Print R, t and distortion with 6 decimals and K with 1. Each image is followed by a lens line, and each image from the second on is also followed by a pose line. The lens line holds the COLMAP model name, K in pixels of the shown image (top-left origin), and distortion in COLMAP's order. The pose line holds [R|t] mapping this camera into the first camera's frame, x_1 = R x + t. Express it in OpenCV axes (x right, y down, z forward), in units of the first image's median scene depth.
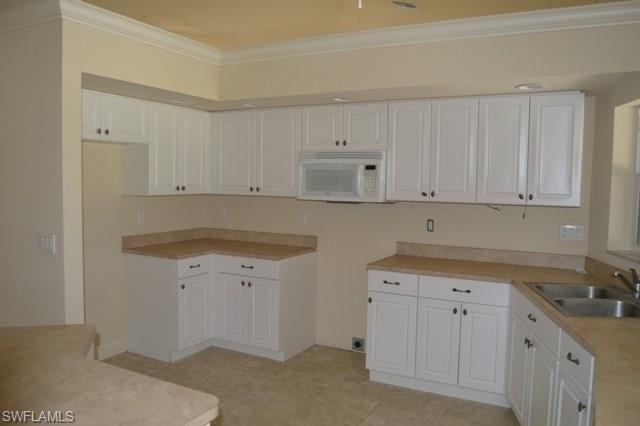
lens RADIAL K [[505.8, 0, 320.0], [0, 505.8, 213.0], [0, 0, 1]] dist [-0.083174, 0.012765]
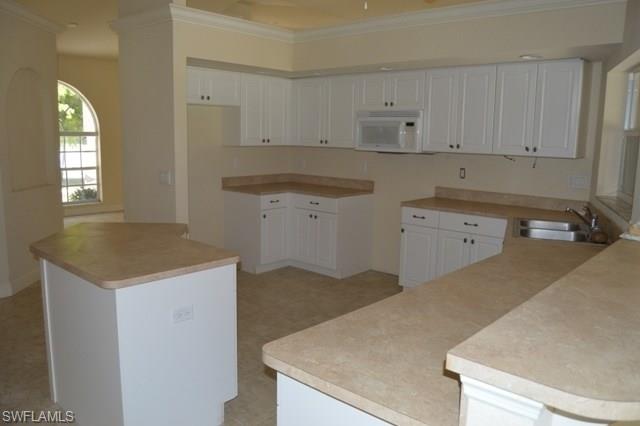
lens RADIAL K [[505.8, 0, 320.0], [0, 505.8, 213.0], [0, 0, 1]] dist [-0.083174, 0.012765]
pose [[0.972464, 0.037348, -0.230041, 0.170245], [-0.017564, 0.996013, 0.087460, 0.020641], [0.232390, -0.081011, 0.969243, -0.242356]]
